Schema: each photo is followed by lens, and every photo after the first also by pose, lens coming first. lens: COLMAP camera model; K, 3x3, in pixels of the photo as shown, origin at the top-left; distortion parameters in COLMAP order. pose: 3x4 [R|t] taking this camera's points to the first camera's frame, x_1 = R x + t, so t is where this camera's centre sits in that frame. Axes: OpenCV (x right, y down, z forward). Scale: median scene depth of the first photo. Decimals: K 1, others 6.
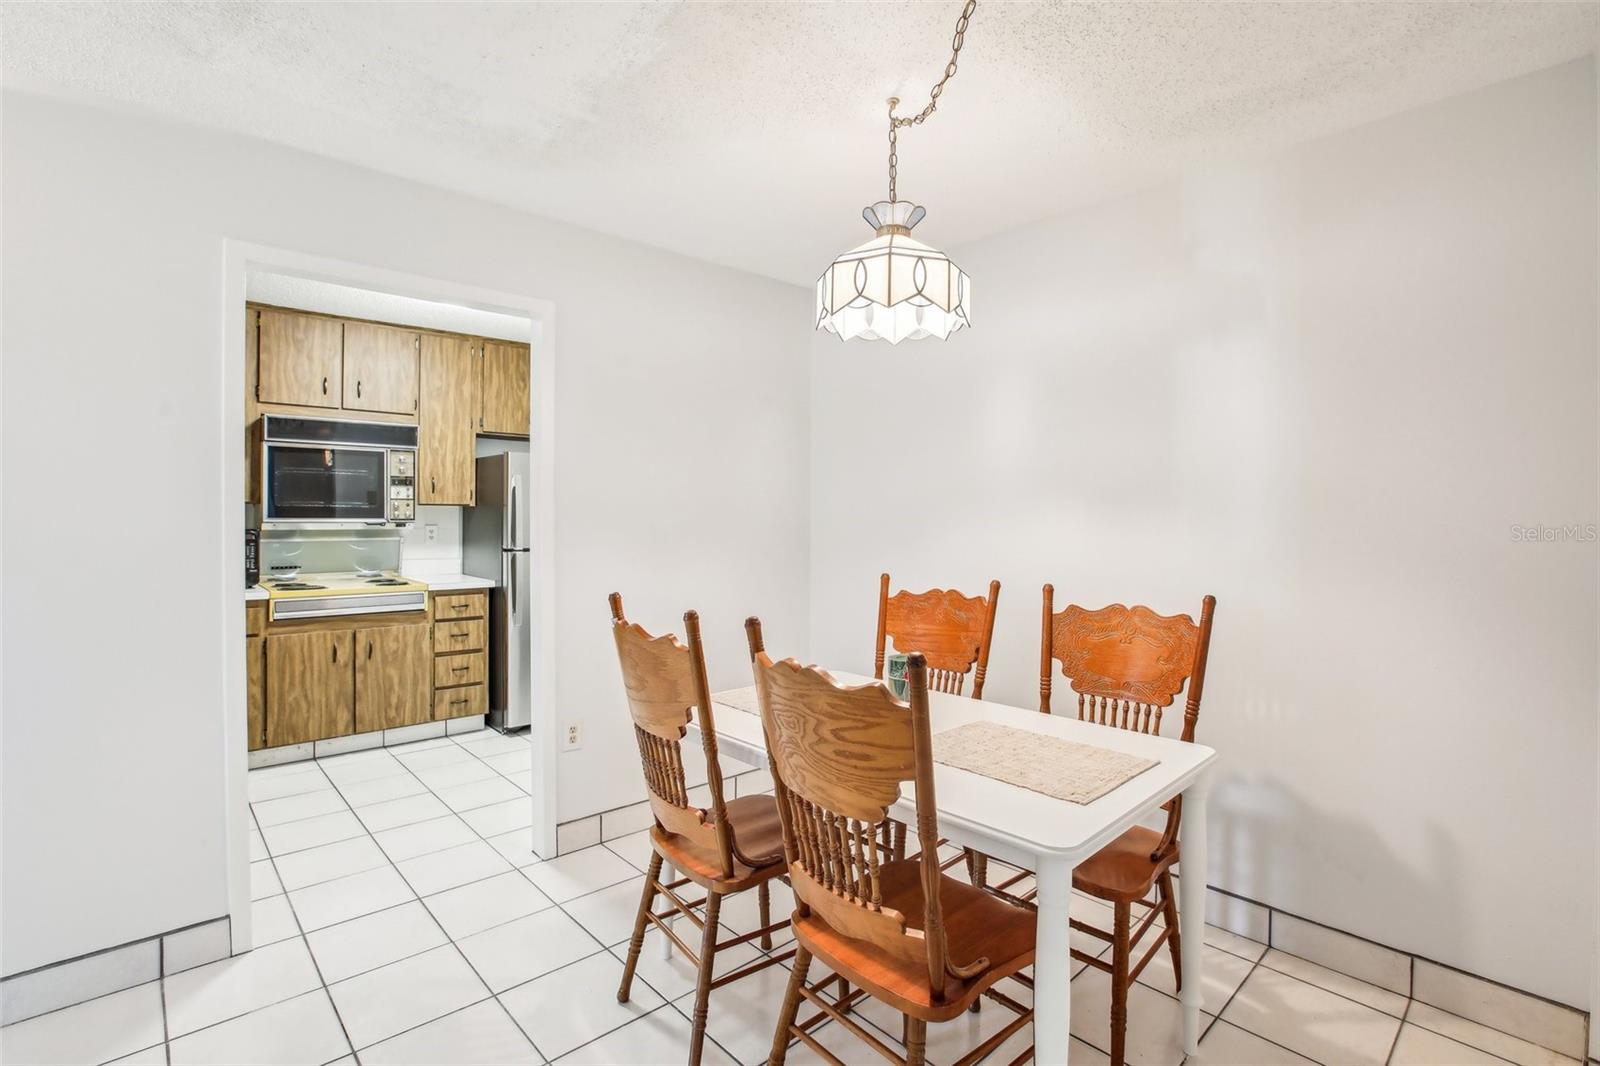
lens RADIAL K [[733.1, 0, 760.1], [0, 733.1, 508.2], [0, 0, 1]] dist [-0.016778, 0.000065]
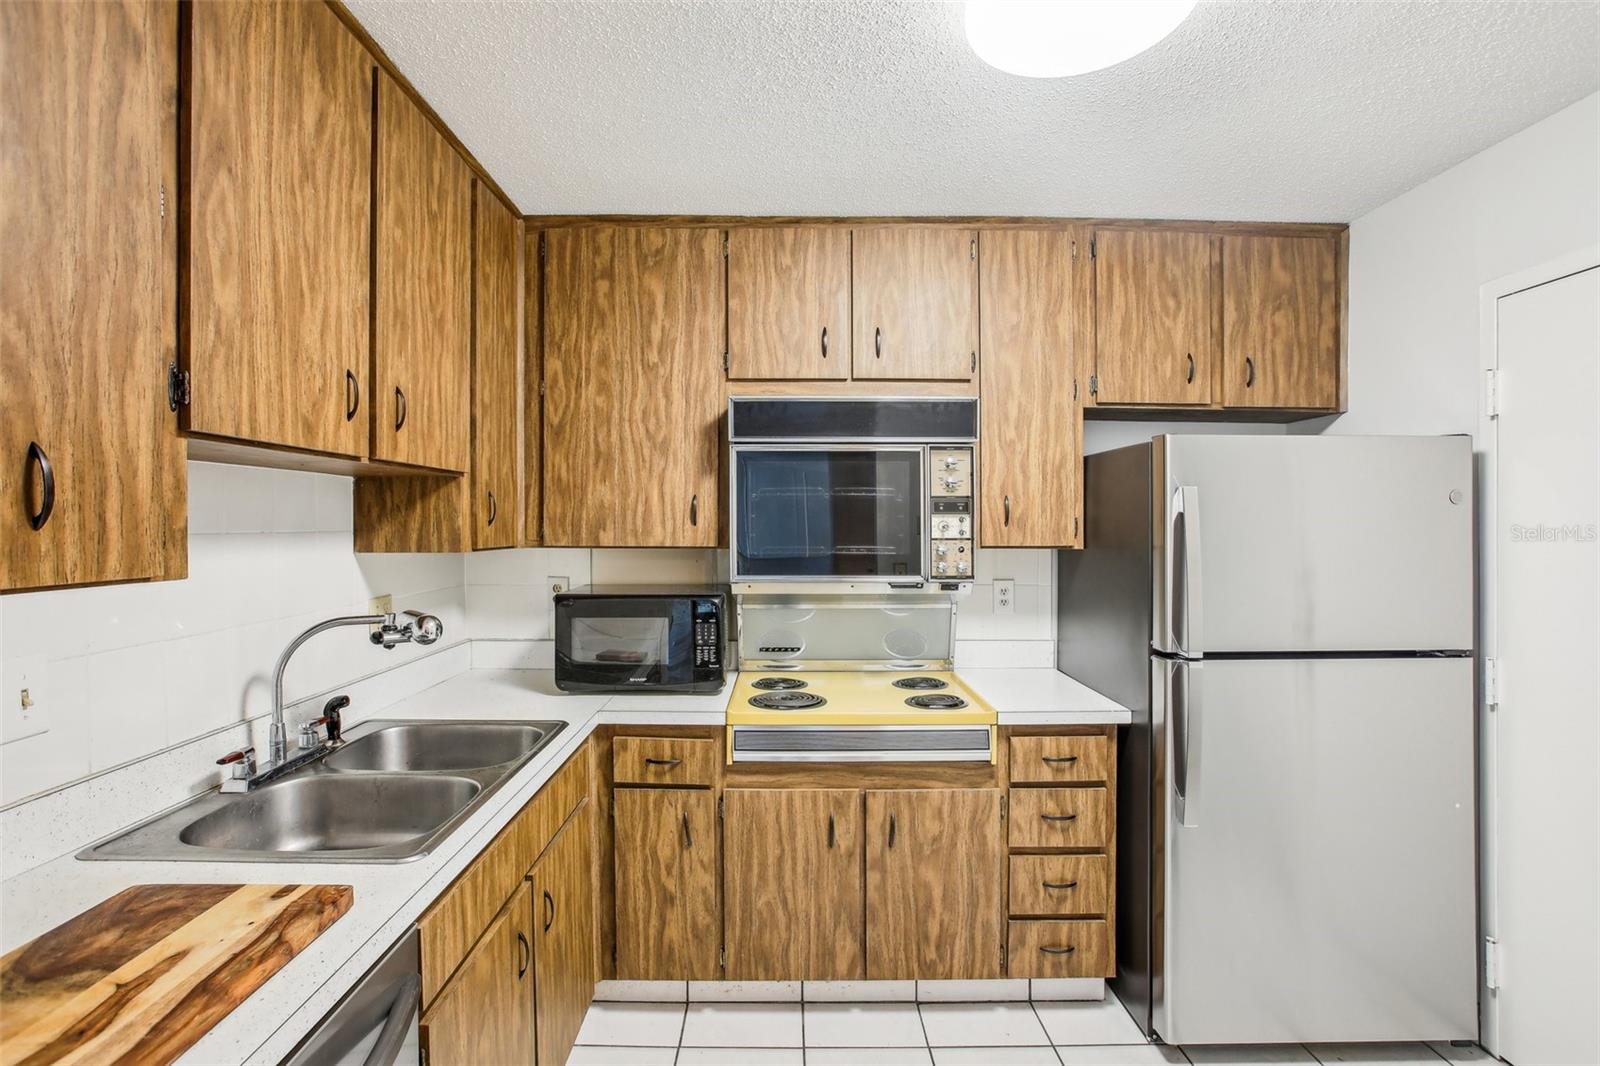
lens RADIAL K [[750.0, 0, 791.5], [0, 750.0, 530.1], [0, 0, 1]] dist [-0.061100, 0.017761]
pose [[0.763915, -0.001916, -0.645314, -0.232994], [0.008783, 0.999934, 0.007428, -0.024305], [0.645257, -0.011342, 0.763881, 0.520566]]
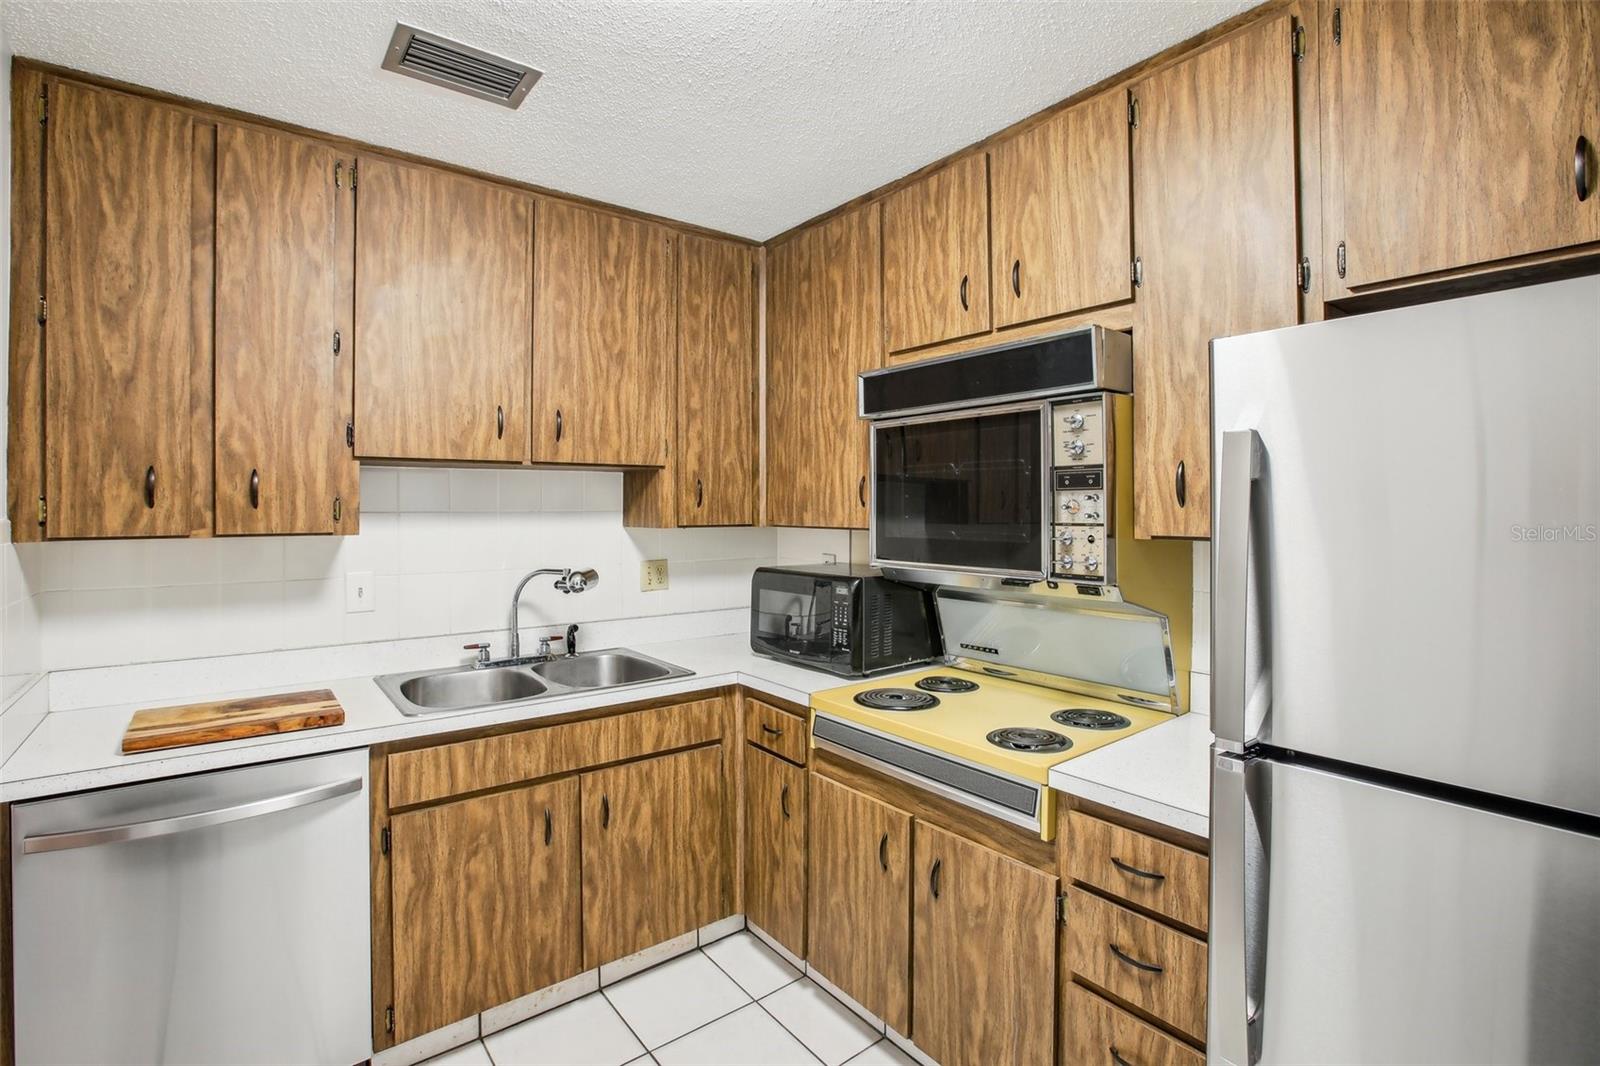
lens RADIAL K [[761.4, 0, 800.7], [0, 761.4, 500.5], [0, 0, 1]] dist [-0.067154, 0.033048]
pose [[-0.056856, -0.017165, -0.998235, -0.082524], [0.006550, 0.999824, -0.017566, -0.019334], [0.998361, -0.007537, -0.056734, 0.896241]]
